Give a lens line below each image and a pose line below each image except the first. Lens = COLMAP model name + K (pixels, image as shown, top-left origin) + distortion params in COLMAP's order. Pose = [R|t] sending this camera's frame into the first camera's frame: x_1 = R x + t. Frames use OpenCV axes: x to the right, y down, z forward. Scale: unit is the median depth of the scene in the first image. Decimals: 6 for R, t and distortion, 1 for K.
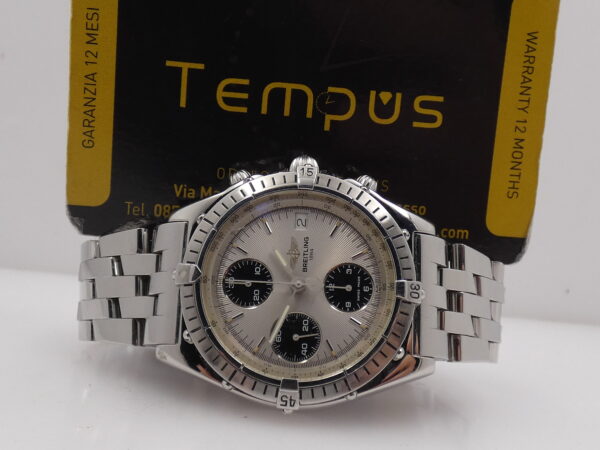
lens RADIAL K [[798.0, 0, 300.8], [0, 798.0, 237.9], [0, 0, 1]] dist [0.073378, 0.000000]
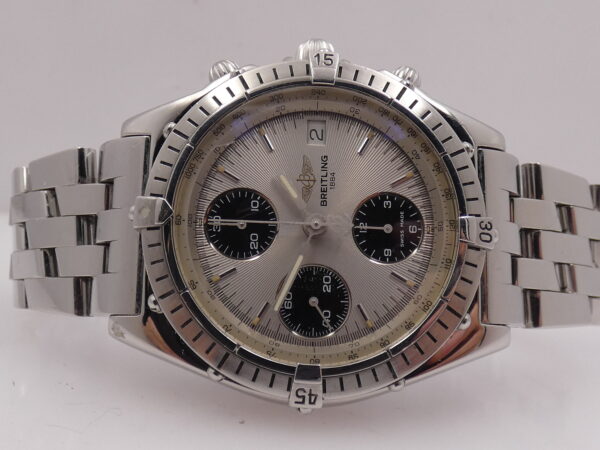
lens RADIAL K [[798.0, 0, 304.3], [0, 798.0, 228.8], [0, 0, 1]] dist [0.073378, 0.000000]
pose [[0.998886, -0.018080, 0.043595, -0.042263], [0.014963, 0.997378, 0.070802, 0.013140], [-0.044761, -0.070071, 0.996537, 0.316201]]
